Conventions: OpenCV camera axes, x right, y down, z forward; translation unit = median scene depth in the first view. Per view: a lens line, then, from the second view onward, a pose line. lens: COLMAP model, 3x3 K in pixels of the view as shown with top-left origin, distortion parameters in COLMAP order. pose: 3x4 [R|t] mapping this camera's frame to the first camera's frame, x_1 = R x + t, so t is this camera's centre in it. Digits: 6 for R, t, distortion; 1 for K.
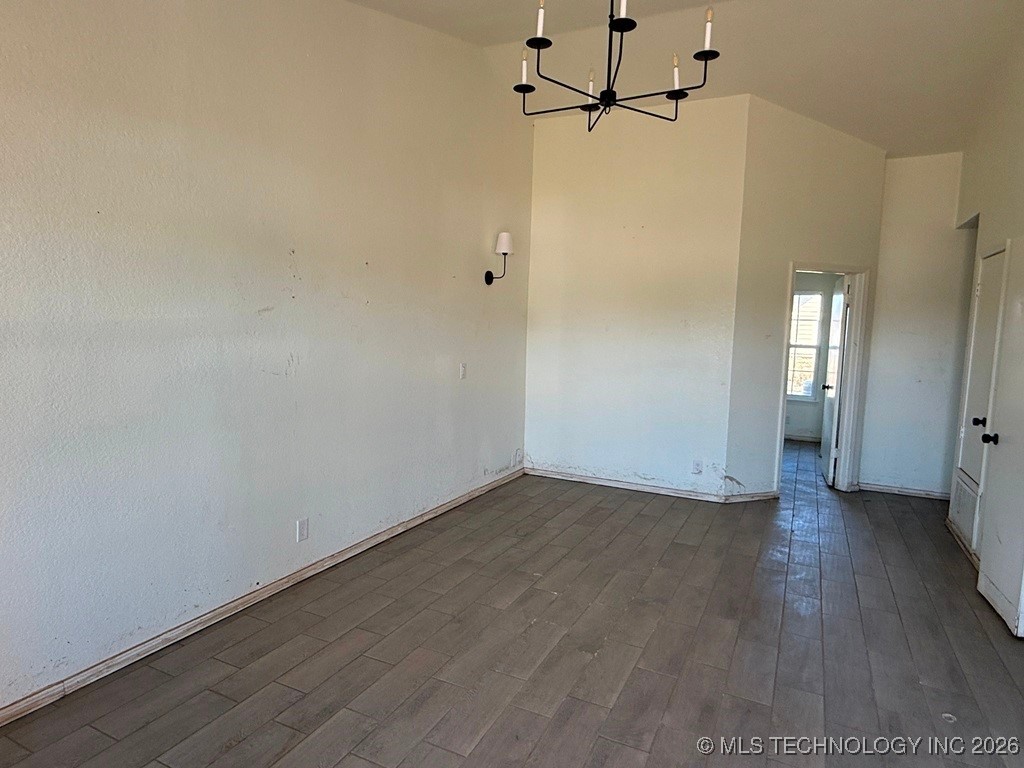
lens RADIAL K [[609.1, 0, 515.9], [0, 609.1, 387.3], [0, 0, 1]] dist [-0.001160, 0.002109]
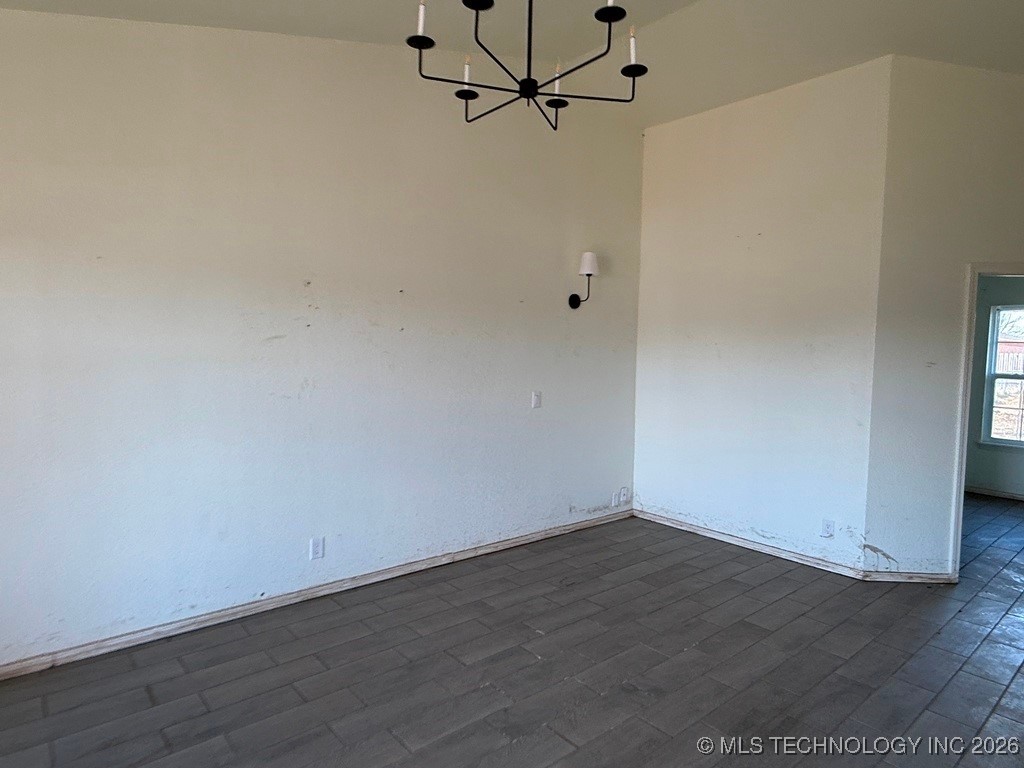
lens RADIAL K [[609.1, 0, 513.1], [0, 609.1, 384.3], [0, 0, 1]] dist [-0.001160, 0.002109]
pose [[0.919061, 0.014822, -0.393837, 0.249585], [-0.035549, 0.998337, -0.045384, -0.006677], [0.392509, 0.055711, 0.918059, 0.113295]]
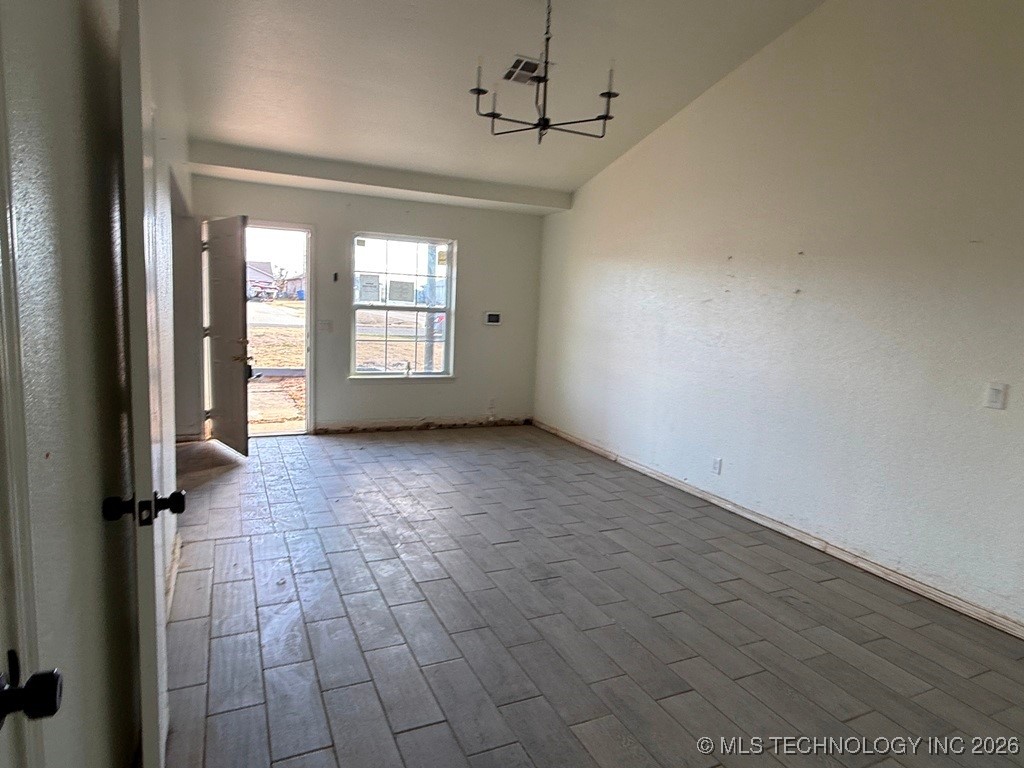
lens RADIAL K [[609.1, 0, 518.3], [0, 609.1, 384.8], [0, 0, 1]] dist [-0.001160, 0.002109]
pose [[-0.614776, 0.045169, -0.787407, 0.661049], [-0.147433, 0.974179, 0.170993, -0.070086], [0.774799, 0.221213, -0.592243, 0.979100]]
